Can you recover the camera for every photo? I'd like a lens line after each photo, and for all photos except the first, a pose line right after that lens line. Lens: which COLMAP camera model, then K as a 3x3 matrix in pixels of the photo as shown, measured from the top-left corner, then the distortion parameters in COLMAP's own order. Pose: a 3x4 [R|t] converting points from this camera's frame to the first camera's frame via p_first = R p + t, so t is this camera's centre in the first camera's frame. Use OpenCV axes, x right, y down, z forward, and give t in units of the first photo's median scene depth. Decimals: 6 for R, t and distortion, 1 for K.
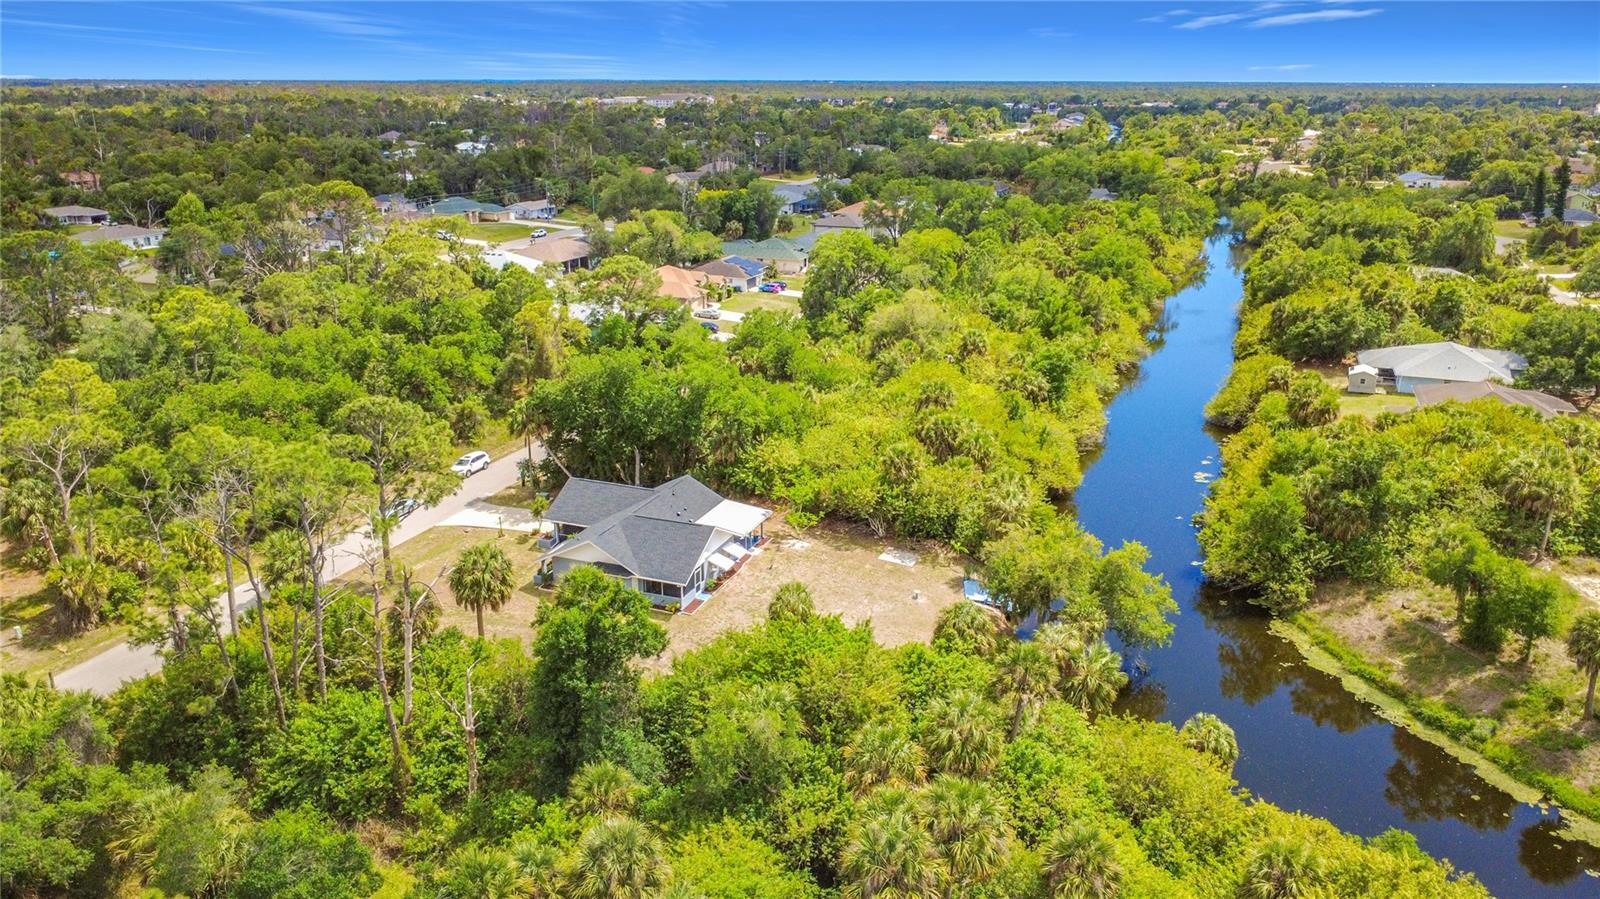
lens RADIAL K [[1162.4, 0, 800.0], [0, 1162.4, 449.5], [0, 0, 1]] dist [-0.003127, -0.000690]
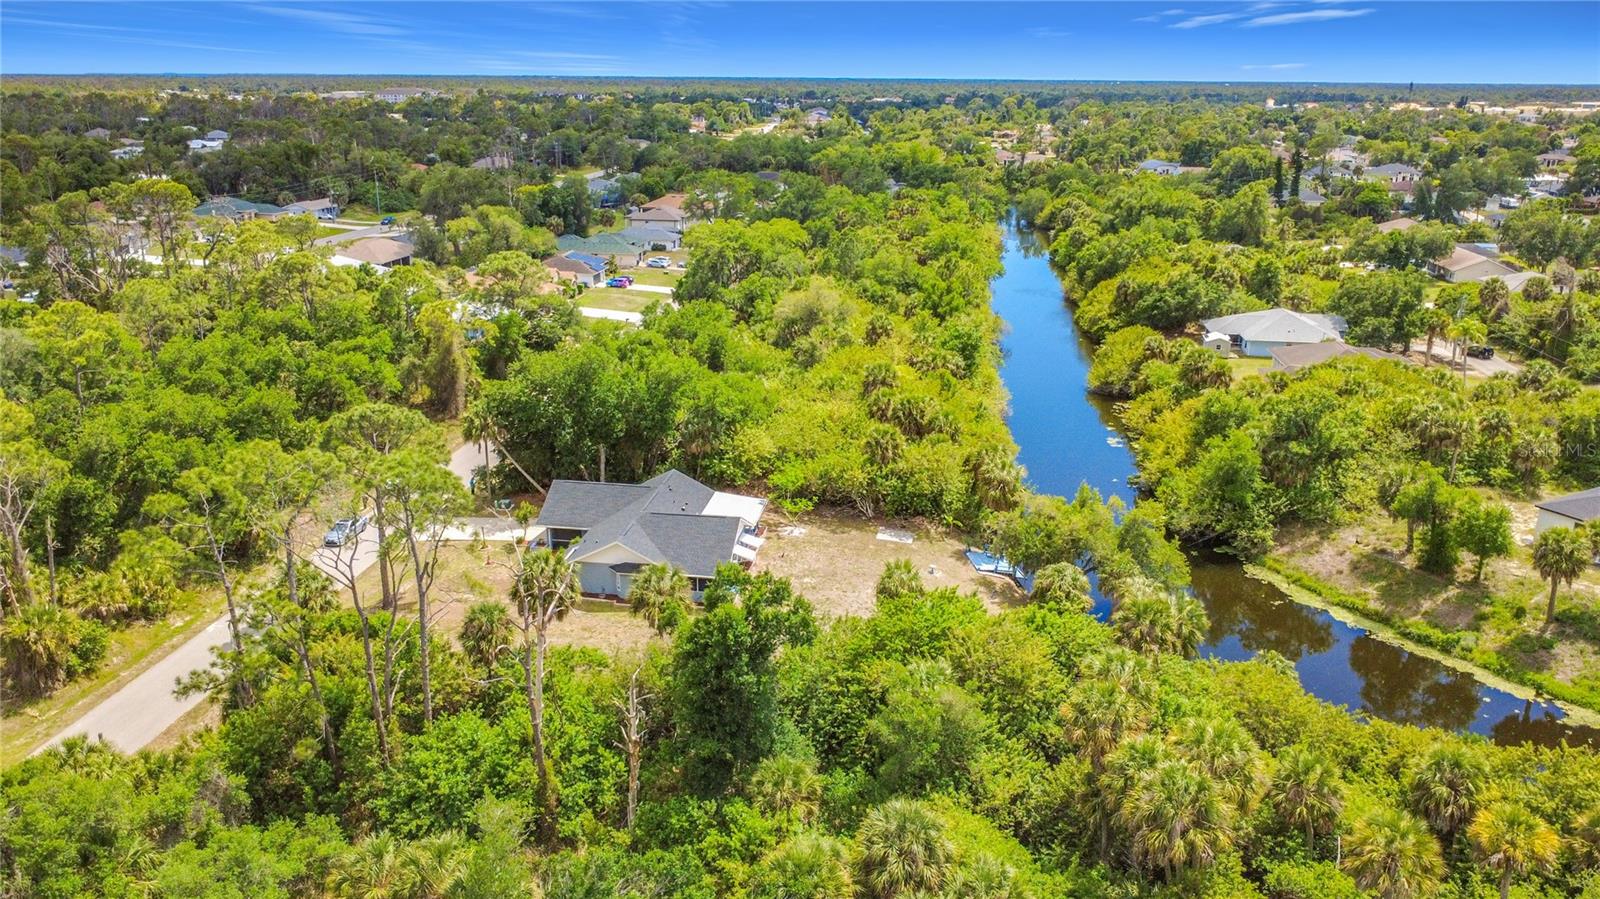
lens RADIAL K [[1162.4, 0, 800.0], [0, 1162.4, 449.5], [0, 0, 1]] dist [-0.003127, -0.000690]
pose [[0.975007, -0.063747, 0.212835, -0.178613], [0.063040, 0.997960, 0.010114, 0.001864], [-0.213045, 0.003556, 0.977036, 0.022159]]
